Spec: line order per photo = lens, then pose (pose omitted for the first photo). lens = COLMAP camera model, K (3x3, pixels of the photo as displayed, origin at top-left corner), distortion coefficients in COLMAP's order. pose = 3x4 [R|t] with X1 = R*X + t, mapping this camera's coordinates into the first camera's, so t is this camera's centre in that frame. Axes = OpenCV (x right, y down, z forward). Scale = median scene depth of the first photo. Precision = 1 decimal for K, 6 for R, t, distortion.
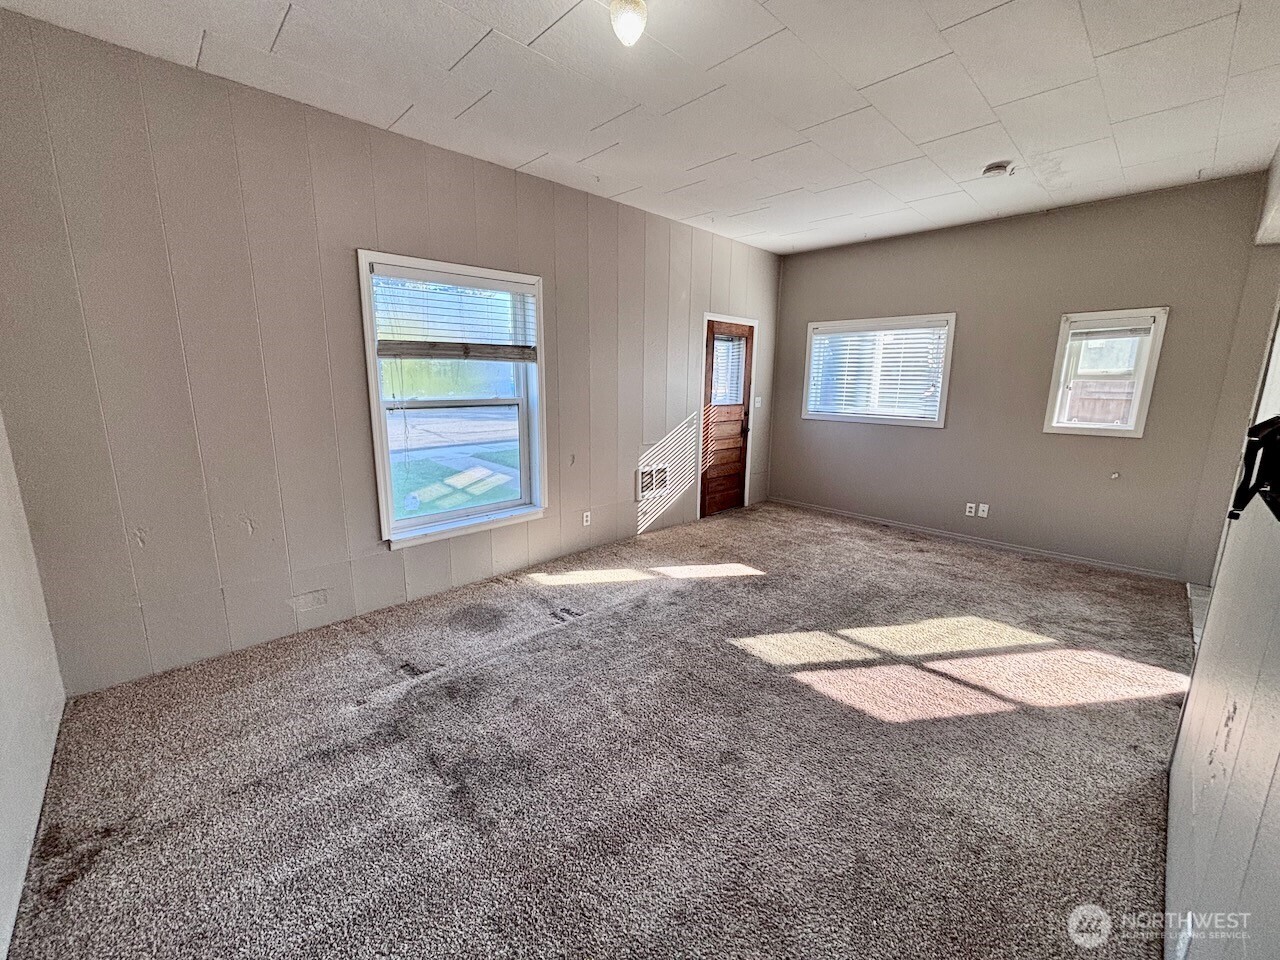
lens RADIAL K [[513.5, 0, 635.5], [0, 513.5, 475.4], [0, 0, 1]] dist [-0.003456, -0.000221]
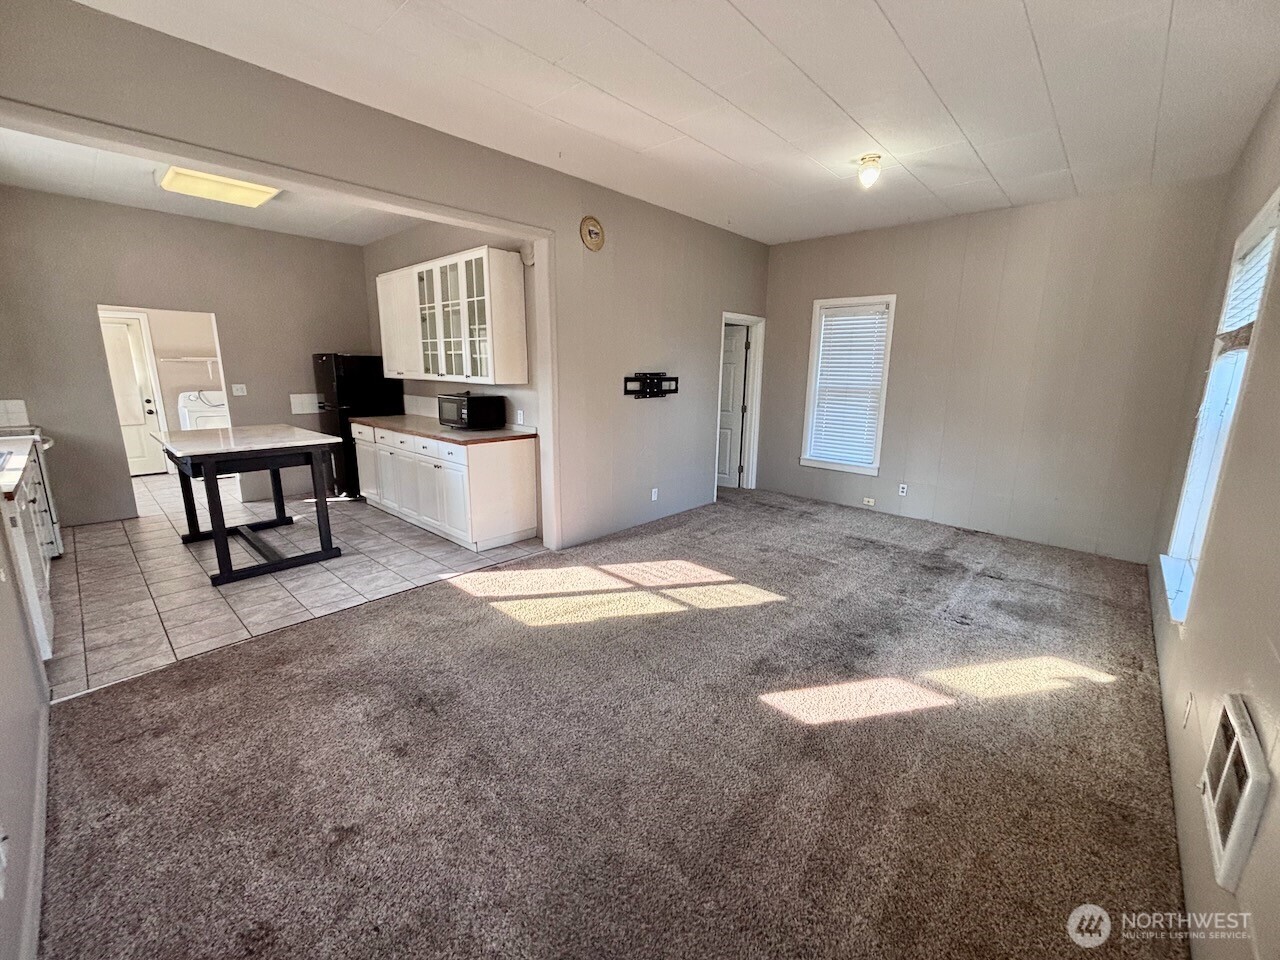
lens RADIAL K [[521.0, 0, 640.8], [0, 521.0, 481.3], [0, 0, 1]] dist [-0.002028, 0.000186]
pose [[-0.997625, -0.011584, -0.067898, 0.445852], [-0.037397, 0.918910, 0.392692, -0.278799], [0.057843, 0.394298, -0.917160, 1.485798]]
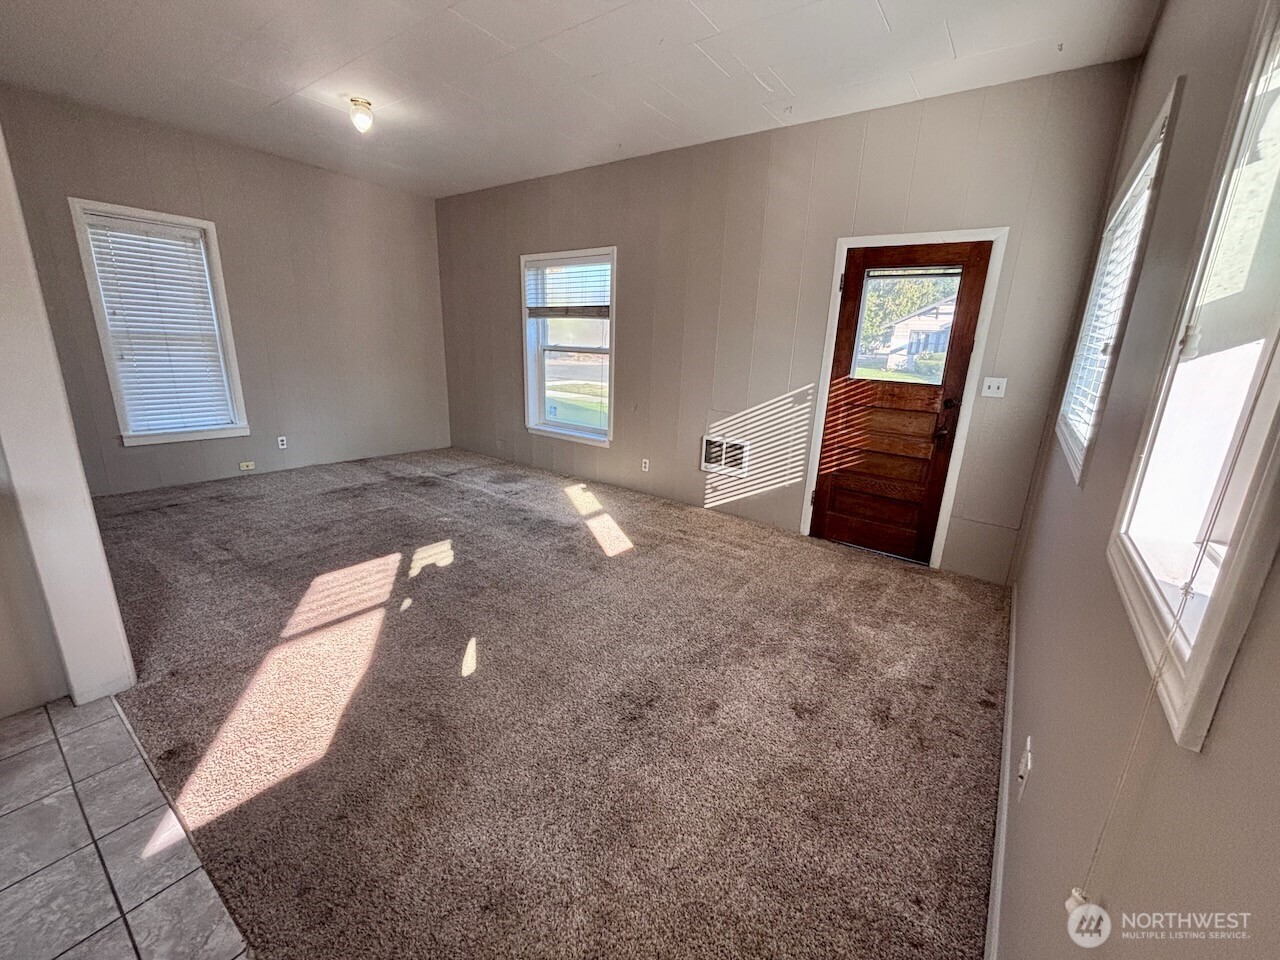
lens RADIAL K [[513.5, 0, 635.5], [0, 513.5, 475.4], [0, 0, 1]] dist [-0.003456, -0.000221]
pose [[0.169990, 0.244102, -0.954734, 1.075639], [-0.224568, 0.952939, 0.203658, -0.126495], [0.959517, 0.179783, 0.216808, 0.857403]]
